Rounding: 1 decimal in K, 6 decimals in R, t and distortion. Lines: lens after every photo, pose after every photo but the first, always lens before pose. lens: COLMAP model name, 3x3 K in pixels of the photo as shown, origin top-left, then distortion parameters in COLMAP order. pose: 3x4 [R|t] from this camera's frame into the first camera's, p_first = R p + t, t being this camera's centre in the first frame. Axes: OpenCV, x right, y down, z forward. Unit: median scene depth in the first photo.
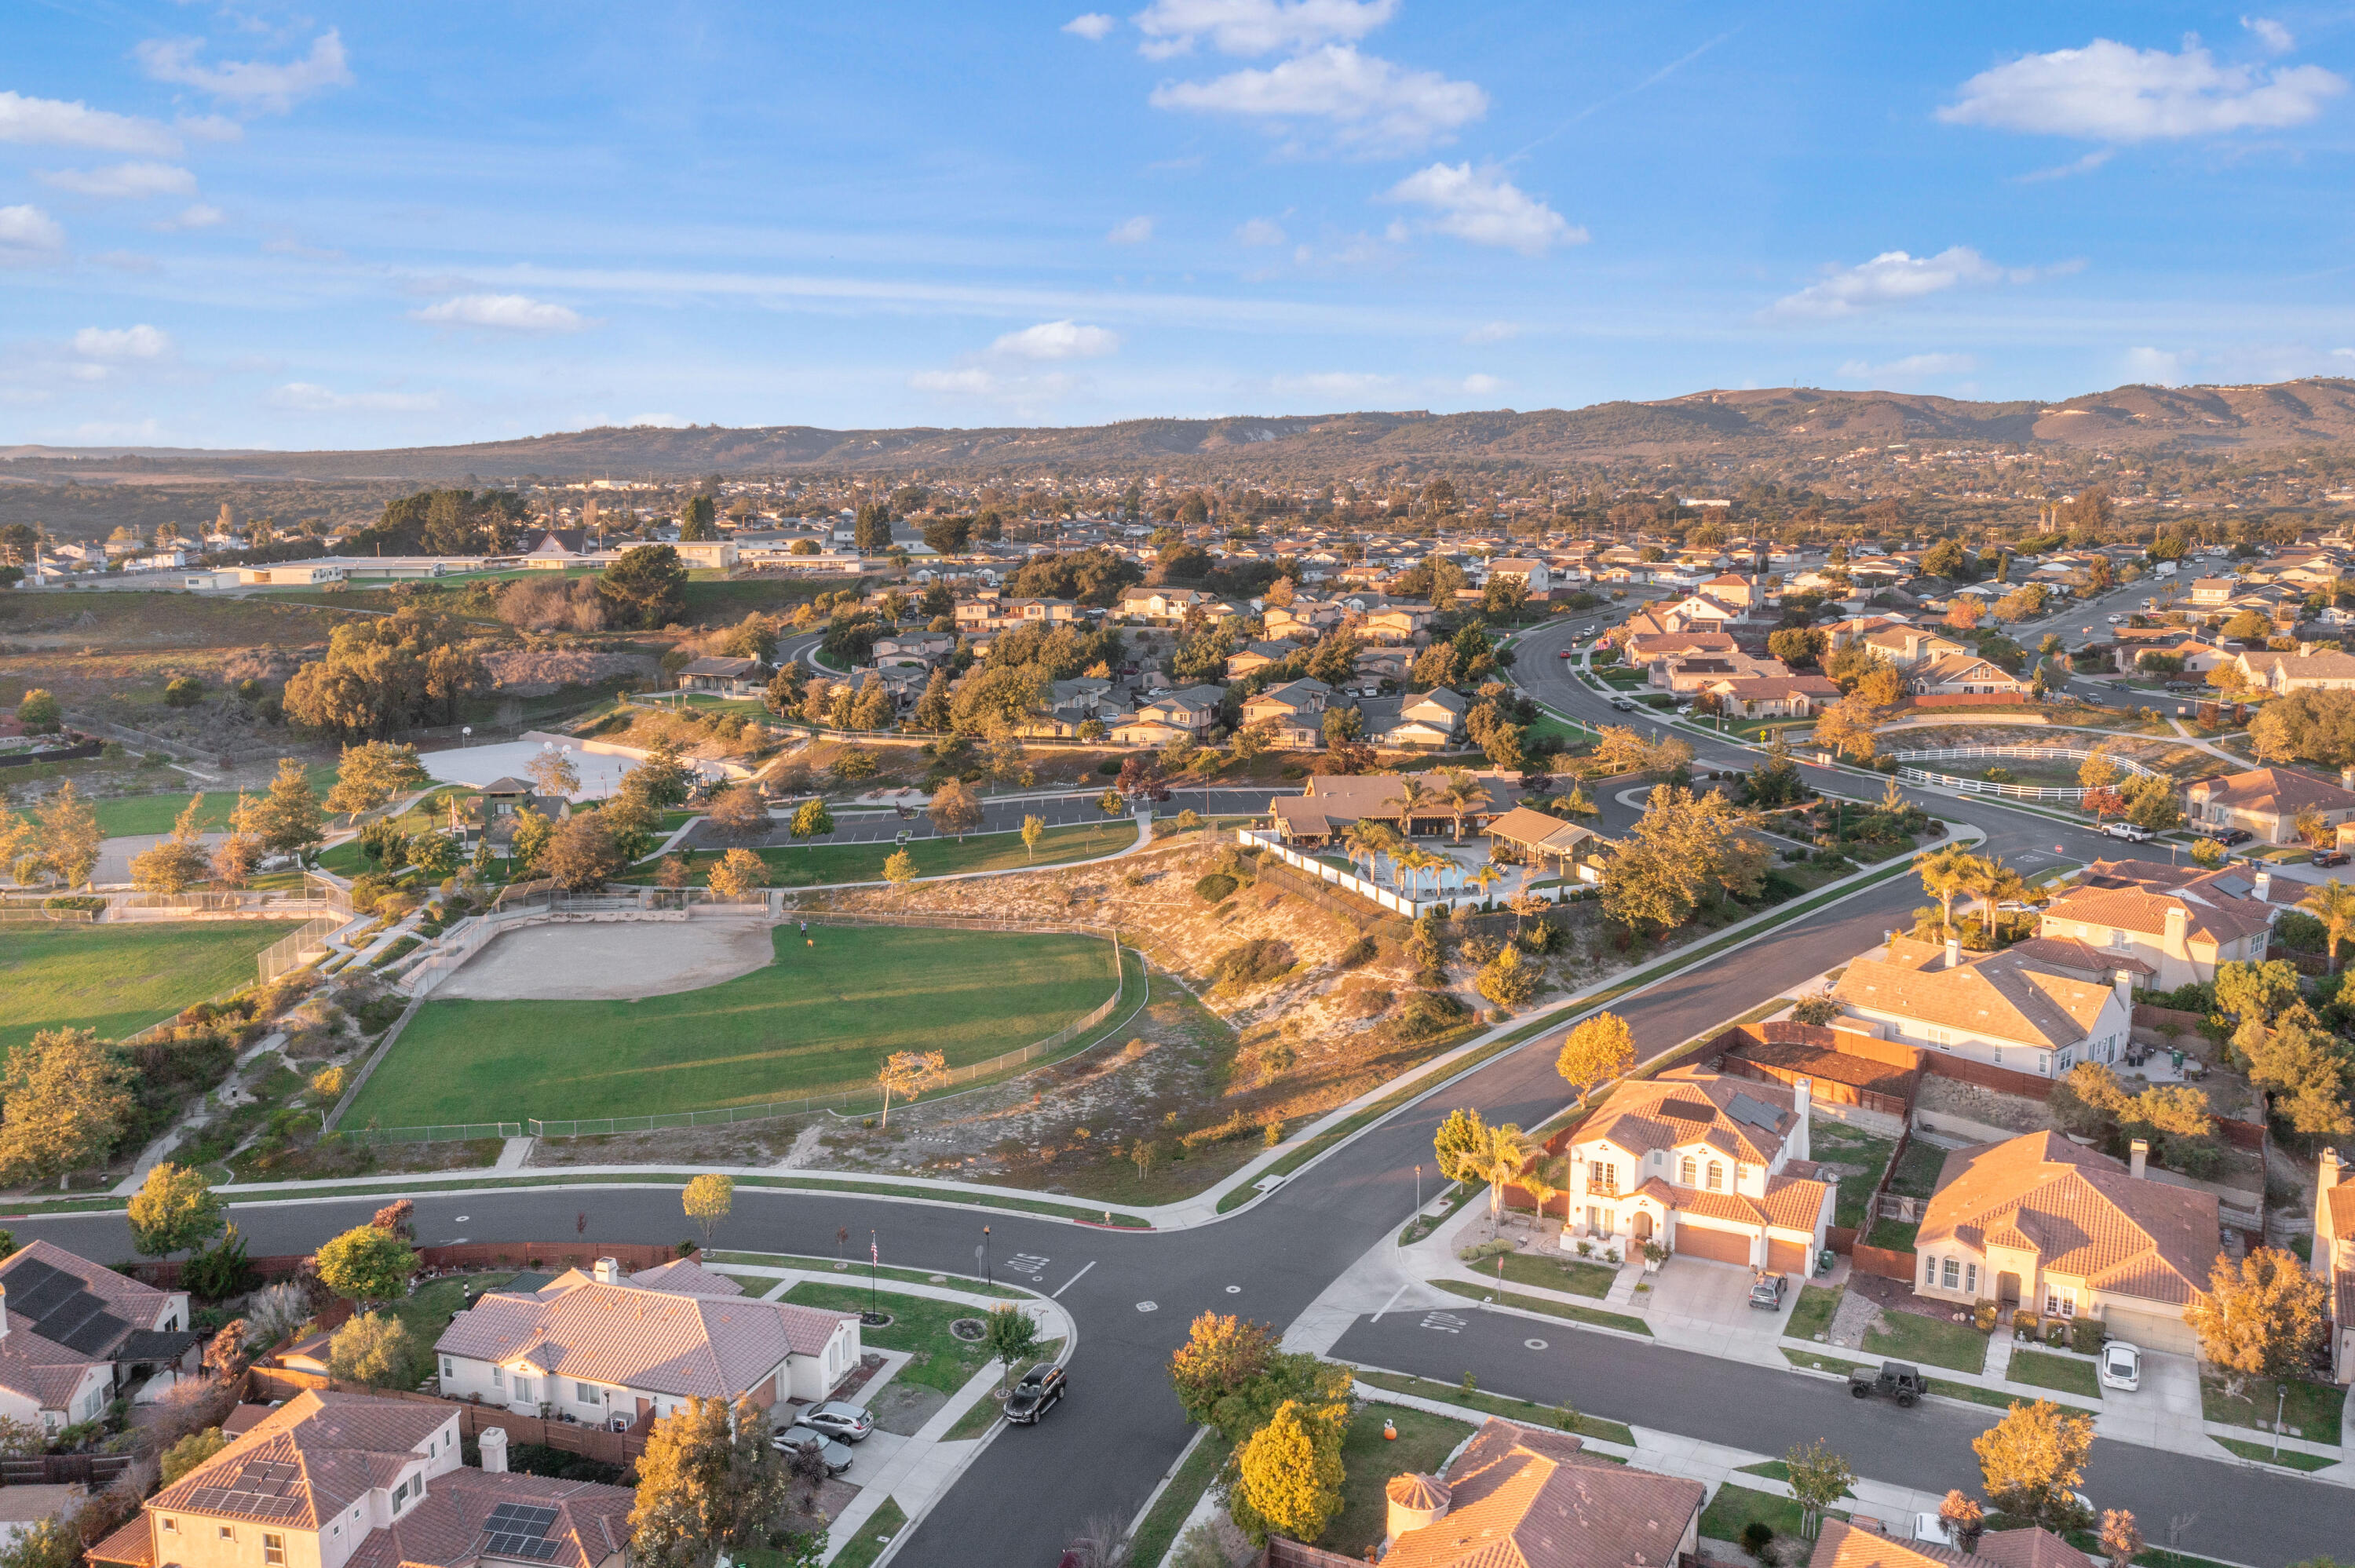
lens RADIAL K [[1863.8, 0, 1174.1], [0, 1863.8, 792.7], [0, 0, 1]] dist [-0.002695, 0.005351]
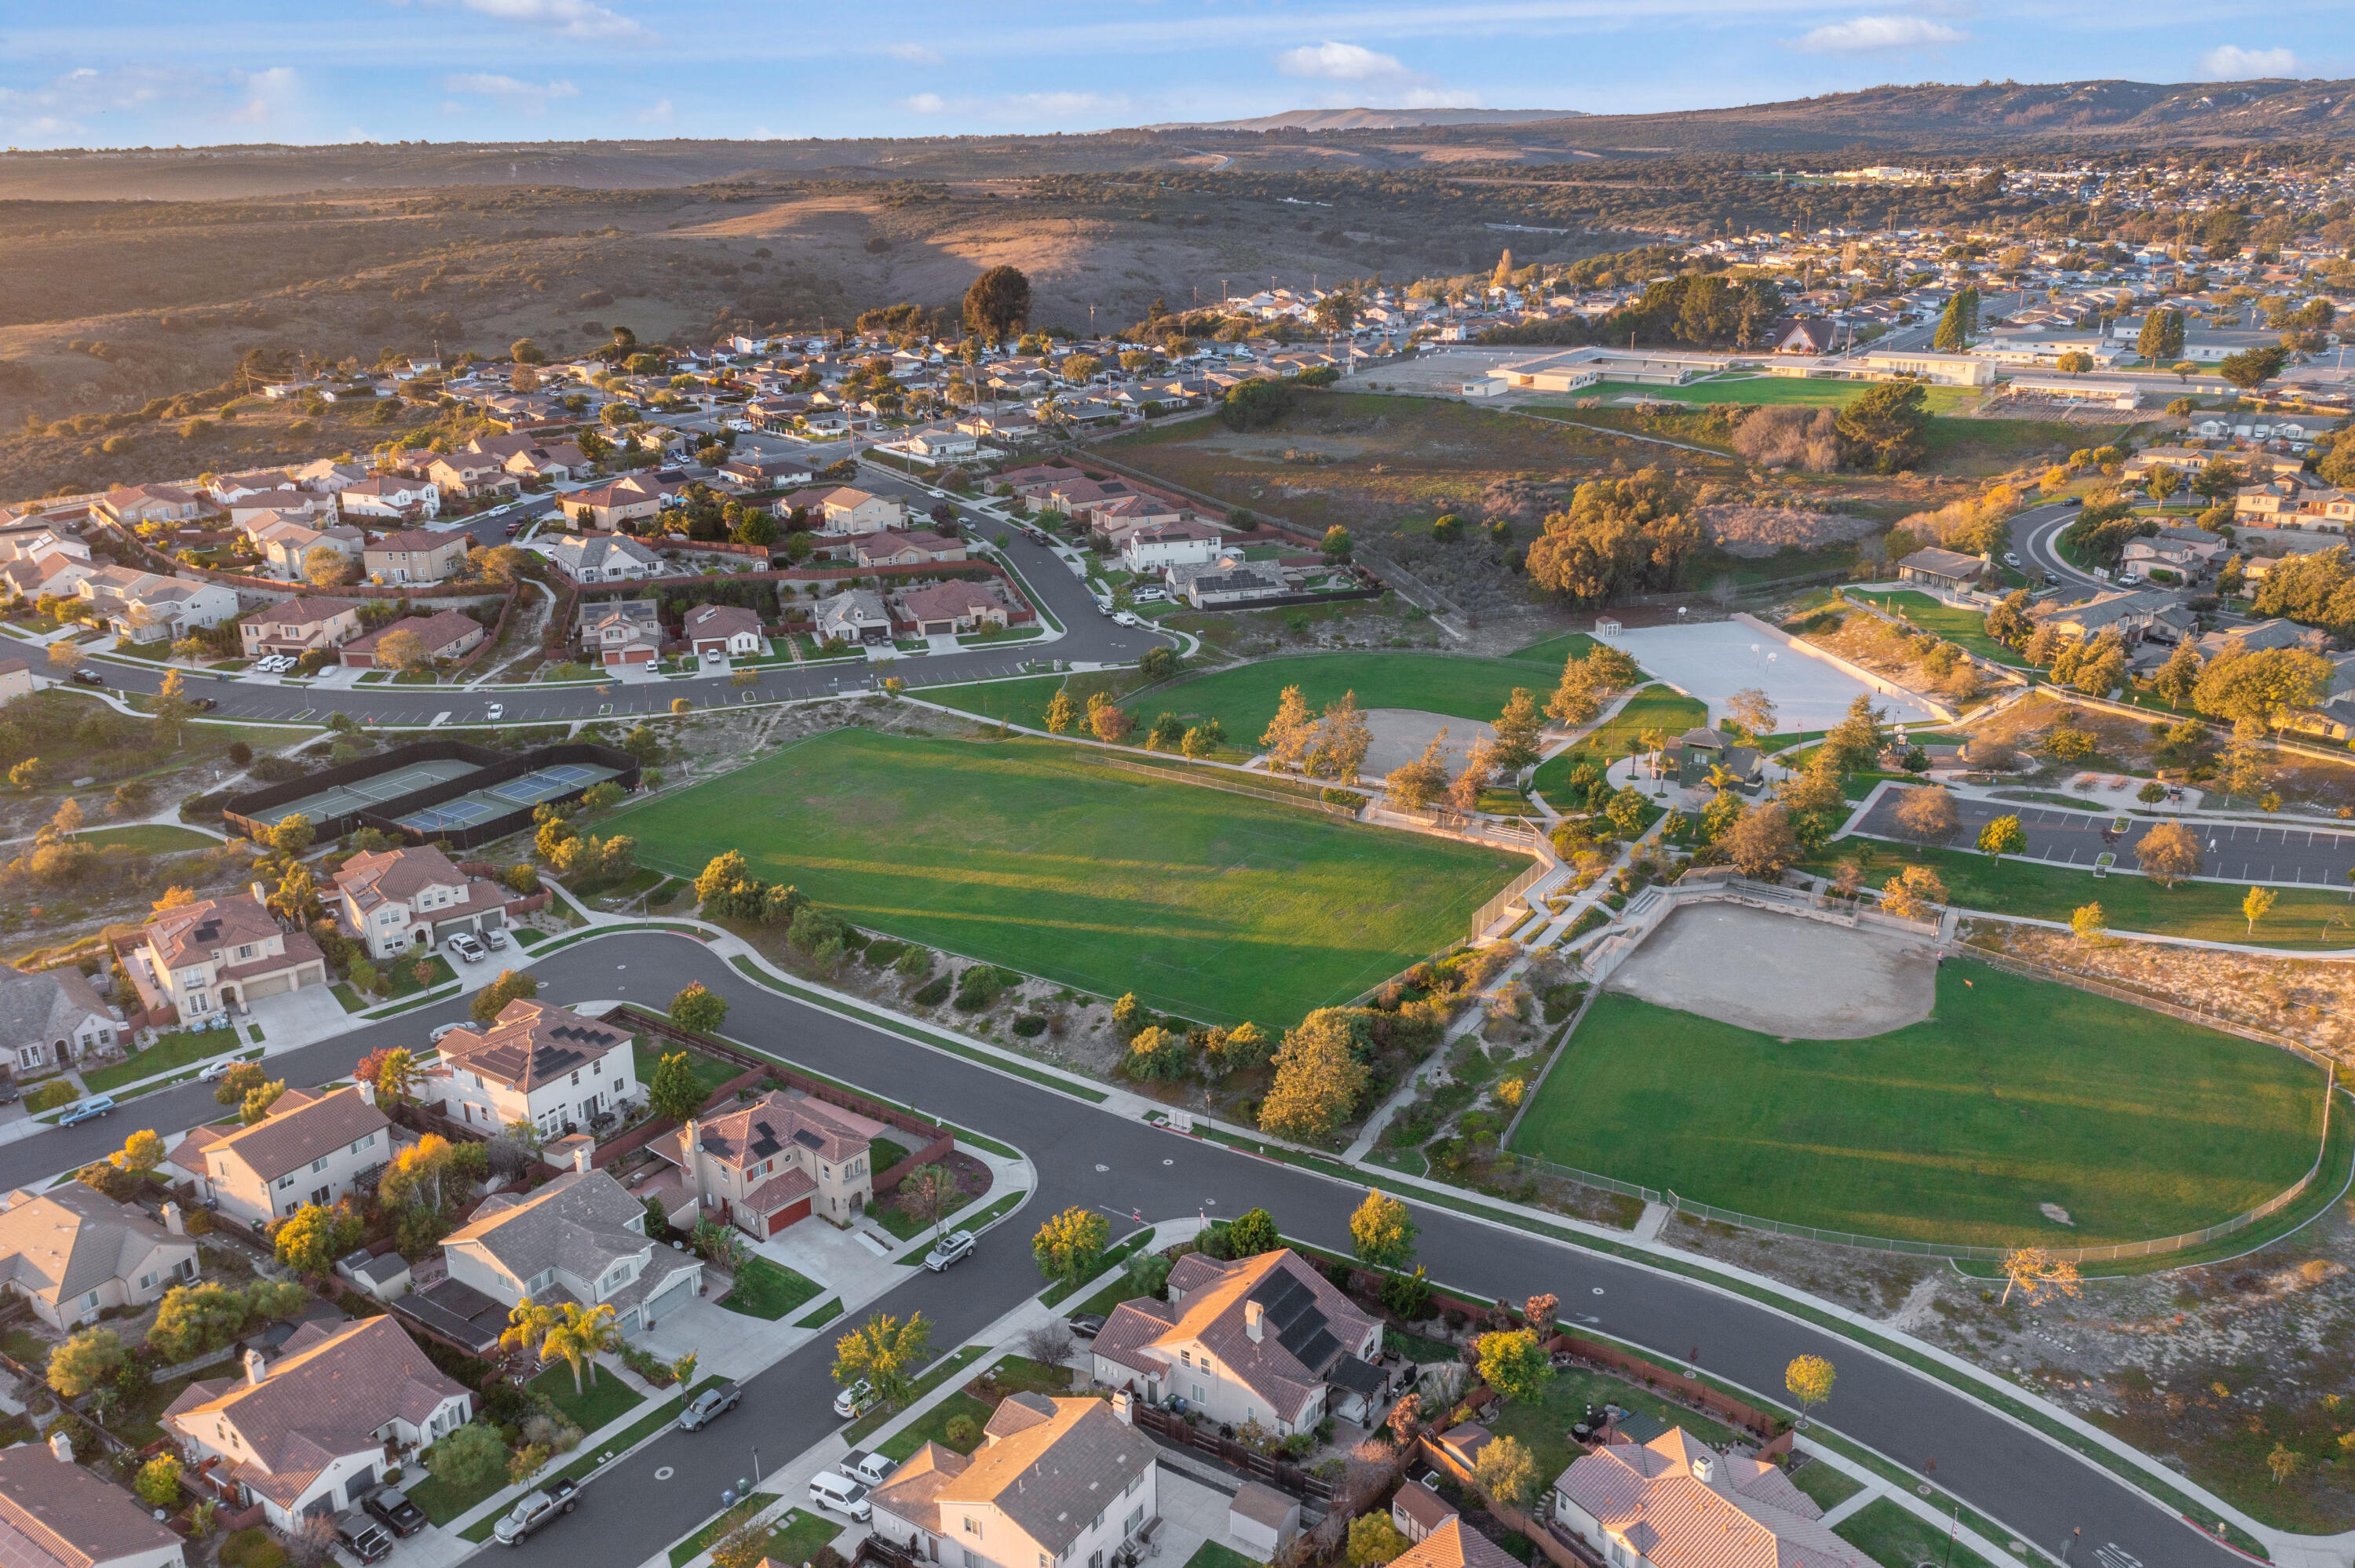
lens RADIAL K [[1863.8, 0, 1176.0], [0, 1863.8, 780.8], [0, 0, 1]] dist [-0.002695, 0.005351]
pose [[0.805070, 0.187162, -0.562878, -0.000587], [-0.091332, 0.976714, 0.194137, -0.174004], [0.586106, -0.104886, 0.803417, -0.030928]]
